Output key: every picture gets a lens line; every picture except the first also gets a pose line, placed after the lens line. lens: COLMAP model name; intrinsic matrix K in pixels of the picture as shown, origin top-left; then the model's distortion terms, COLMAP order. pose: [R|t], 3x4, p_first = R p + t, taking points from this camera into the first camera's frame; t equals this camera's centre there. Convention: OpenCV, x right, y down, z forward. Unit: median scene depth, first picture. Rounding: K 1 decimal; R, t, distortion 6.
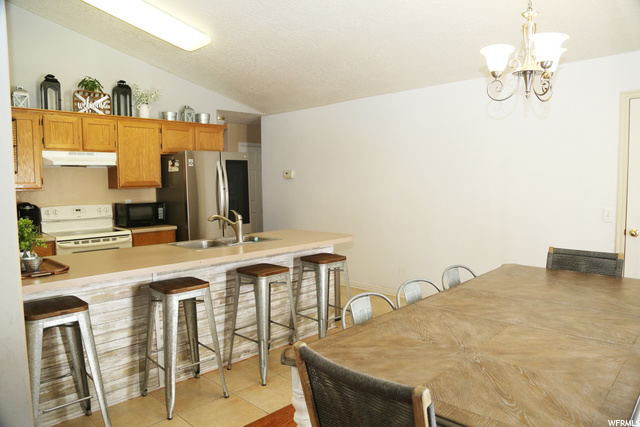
lens RADIAL K [[434.5, 0, 320.0], [0, 434.5, 213.5], [0, 0, 1]] dist [-0.127180, 0.073257]
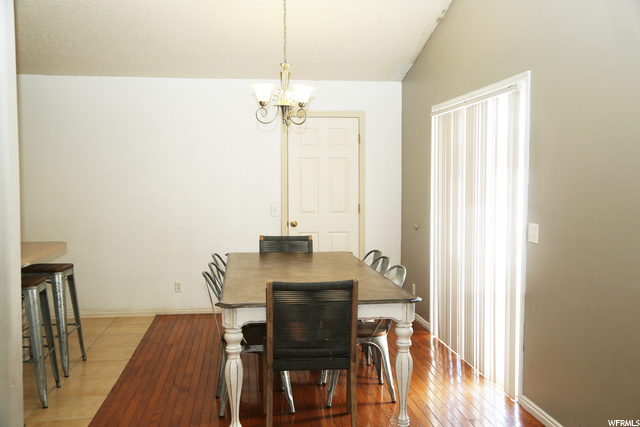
lens RADIAL K [[624.1, 0, 320.0], [0, 624.1, 213.5], [0, 0, 1]] dist [0.009059, 0.004159]
pose [[0.616927, -0.027974, 0.786523, -0.526906], [0.046547, 0.998916, -0.000982, 0.016222], [-0.785643, 0.037216, 0.617560, -0.186729]]
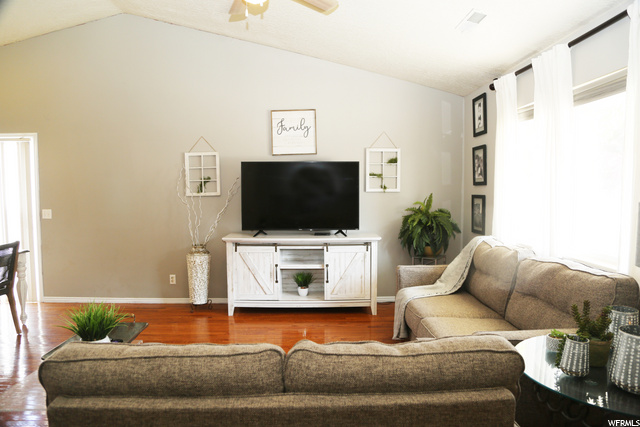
lens RADIAL K [[434.5, 0, 320.0], [0, 434.5, 213.5], [0, 0, 1]] dist [-0.127180, 0.073257]
pose [[-0.714902, -0.024751, 0.698786, -1.020046], [0.063973, 0.992867, 0.100616, -0.013212], [-0.696292, 0.116634, -0.708219, 0.397345]]
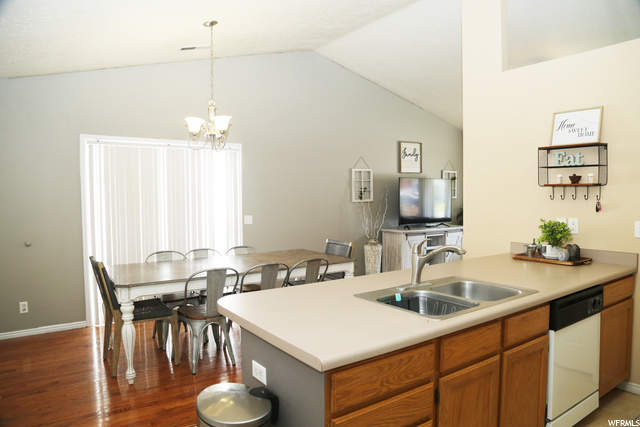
lens RADIAL K [[434.5, 0, 320.0], [0, 434.5, 213.5], [0, 0, 1]] dist [-0.127180, 0.073257]
pose [[-0.982736, 0.012154, 0.184613, -0.129362], [0.033412, 0.993092, 0.112476, -0.100154], [-0.181970, 0.116703, -0.976354, 1.319137]]
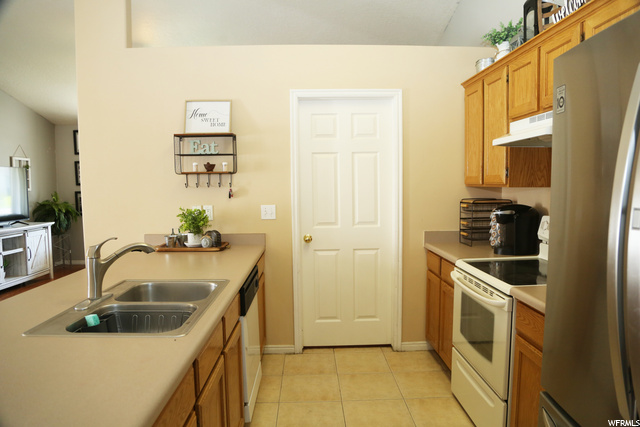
lens RADIAL K [[434.5, 0, 320.0], [0, 434.5, 213.5], [0, 0, 1]] dist [-0.127180, 0.073257]
pose [[-0.695952, 0.071744, -0.714495, -0.014387], [-0.032778, 0.990785, 0.131415, -0.088918], [0.717339, 0.114878, -0.687188, 1.206050]]
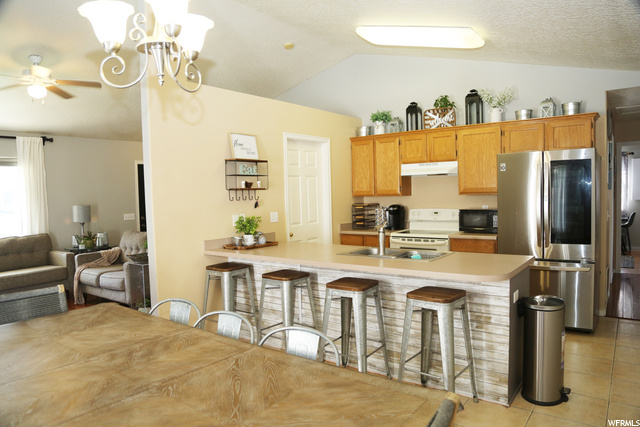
lens RADIAL K [[434.5, 0, 320.0], [0, 434.5, 213.5], [0, 0, 1]] dist [-0.127180, 0.073257]
pose [[0.120823, 0.055482, -0.991122, 0.598251], [-0.045862, 0.997683, 0.050259, -0.055302], [0.991614, 0.039383, 0.123088, 0.579649]]
